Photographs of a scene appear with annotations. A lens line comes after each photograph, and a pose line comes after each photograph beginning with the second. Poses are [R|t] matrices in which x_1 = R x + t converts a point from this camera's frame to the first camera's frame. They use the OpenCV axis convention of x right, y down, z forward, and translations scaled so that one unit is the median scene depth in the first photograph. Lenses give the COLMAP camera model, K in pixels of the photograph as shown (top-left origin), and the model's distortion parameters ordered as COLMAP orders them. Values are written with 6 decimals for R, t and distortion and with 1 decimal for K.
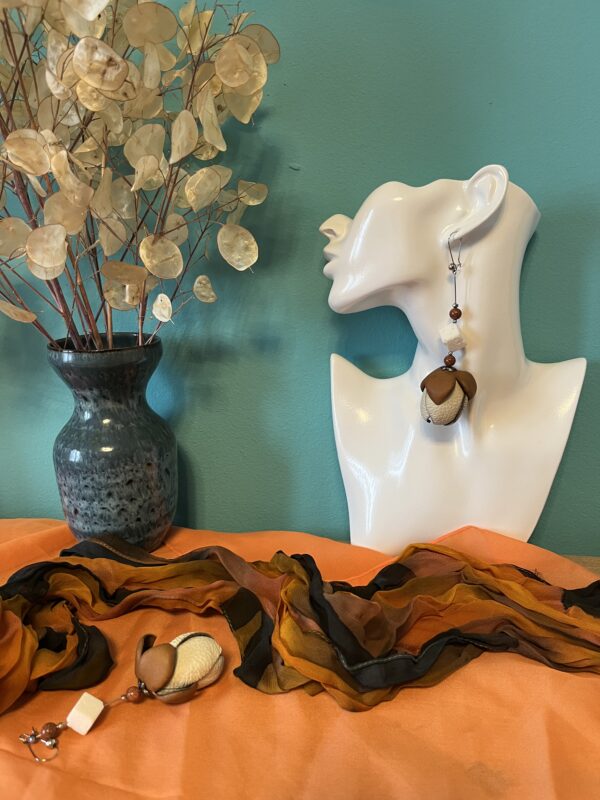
lens RADIAL K [[613.1, 0, 300.0], [0, 613.1, 400.0], [0, 0, 1]] dist [0.021744, -0.006461]
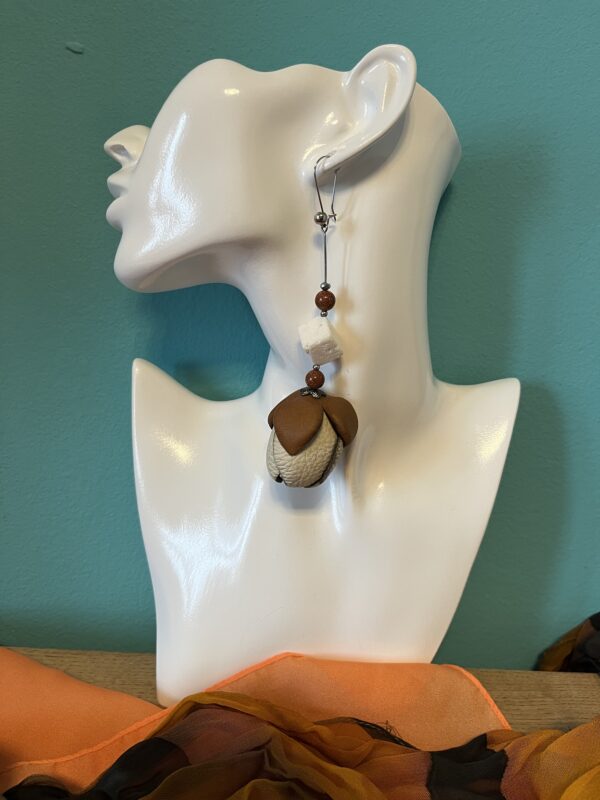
lens RADIAL K [[629.0, 0, 300.0], [0, 629.0, 400.0], [0, 0, 1]] dist [0.056649, -0.113043]
pose [[0.984715, 0.021850, 0.172798, 0.124465], [-0.021516, 0.999761, -0.003809, -0.041512], [-0.172840, 0.000033, 0.984950, 0.401775]]
